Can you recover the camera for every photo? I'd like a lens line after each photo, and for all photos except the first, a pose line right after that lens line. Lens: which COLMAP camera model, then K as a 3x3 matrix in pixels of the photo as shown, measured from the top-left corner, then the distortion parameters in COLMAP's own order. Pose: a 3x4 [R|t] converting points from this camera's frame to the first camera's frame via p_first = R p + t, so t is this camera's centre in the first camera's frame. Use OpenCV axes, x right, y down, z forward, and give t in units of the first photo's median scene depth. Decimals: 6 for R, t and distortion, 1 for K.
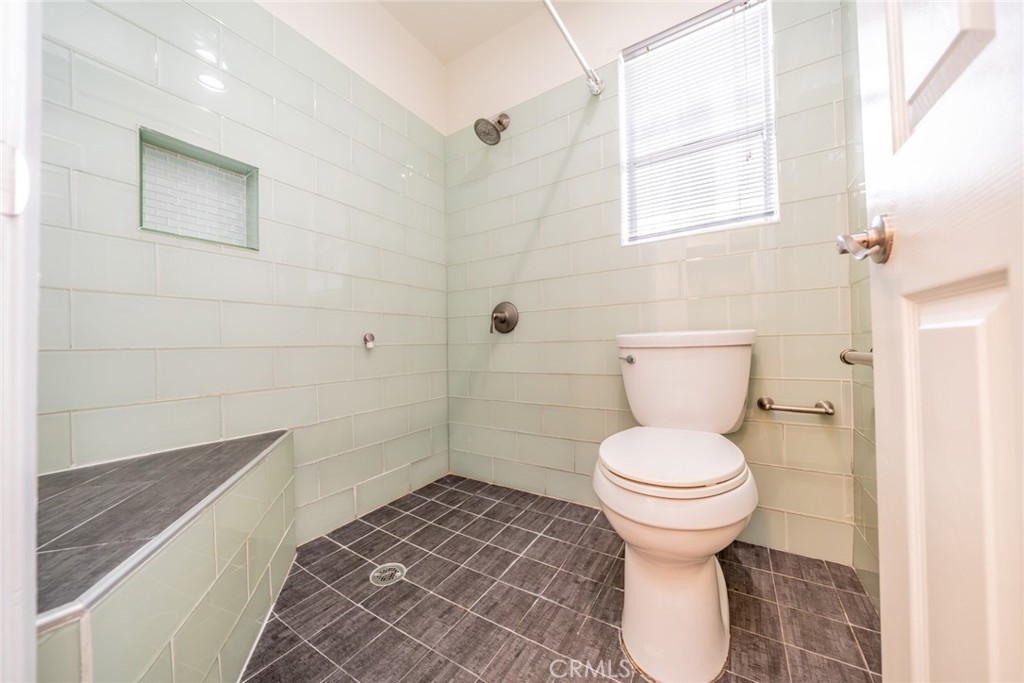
lens RADIAL K [[358.4, 0, 509.2], [0, 358.4, 343.1], [0, 0, 1]] dist [-0.008327, 0.000032]
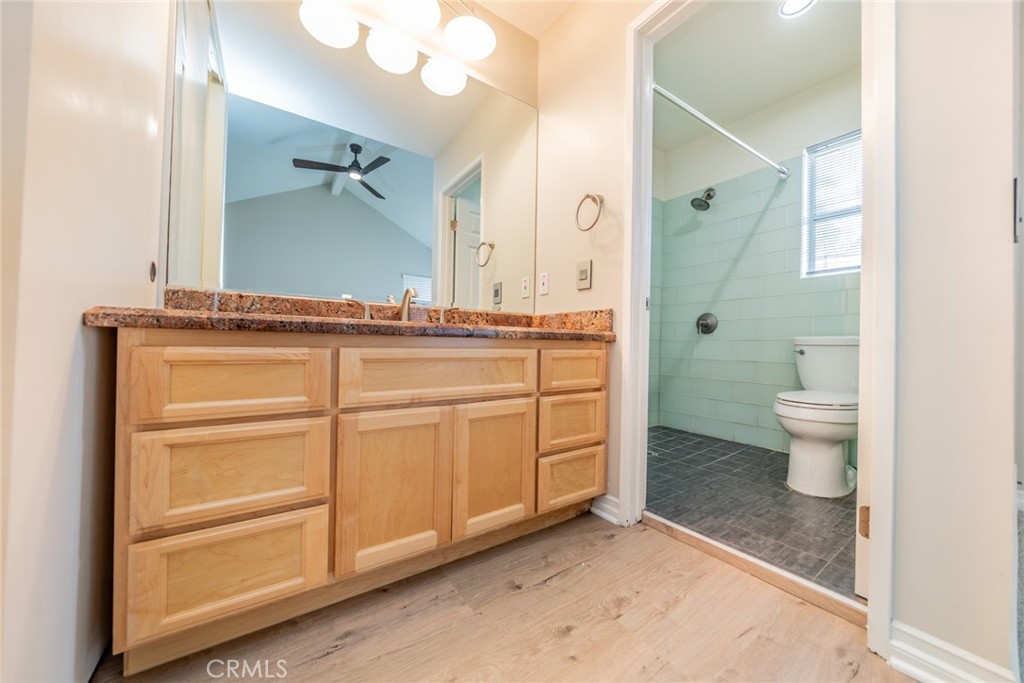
lens RADIAL K [[358.4, 0, 509.2], [0, 358.4, 343.1], [0, 0, 1]] dist [-0.008327, 0.000032]
pose [[0.912512, 0.030140, -0.407938, -0.188852], [-0.024508, 0.999519, 0.019026, 0.004862], [0.408315, -0.007363, 0.912811, -0.876639]]
